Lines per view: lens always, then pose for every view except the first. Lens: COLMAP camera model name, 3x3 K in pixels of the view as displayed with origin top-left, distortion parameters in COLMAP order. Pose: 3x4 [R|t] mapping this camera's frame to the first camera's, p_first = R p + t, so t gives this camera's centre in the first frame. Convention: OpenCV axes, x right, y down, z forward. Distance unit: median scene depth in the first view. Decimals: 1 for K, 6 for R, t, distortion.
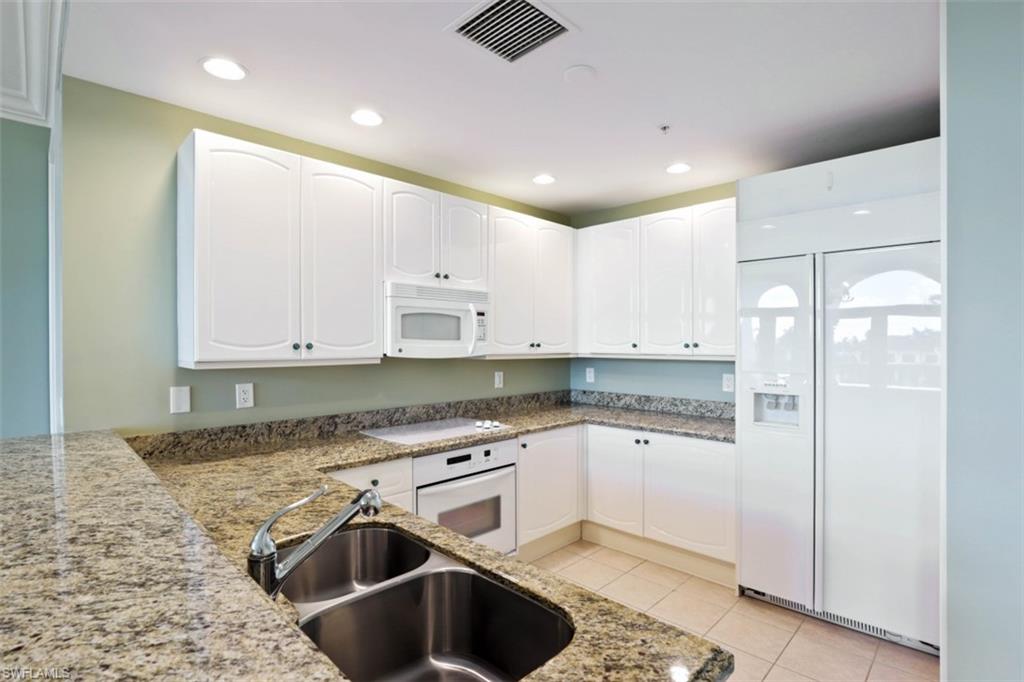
lens RADIAL K [[480.7, 0, 515.0], [0, 480.7, 343.5], [0, 0, 1]] dist [-0.024334, 0.000943]
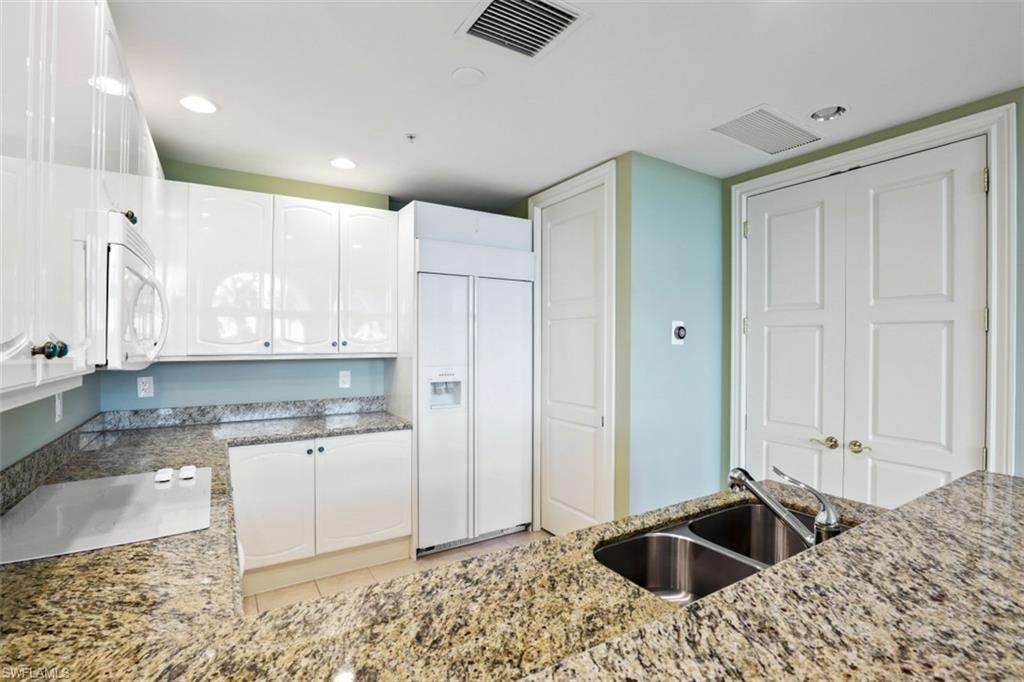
lens RADIAL K [[480.7, 0, 515.0], [0, 480.7, 343.5], [0, 0, 1]] dist [-0.024334, 0.000943]
pose [[0.228828, -0.001734, 0.973465, -1.719420], [-0.001319, 0.999997, 0.002091, 0.002066], [-0.973466, -0.001762, 0.228825, 1.396365]]
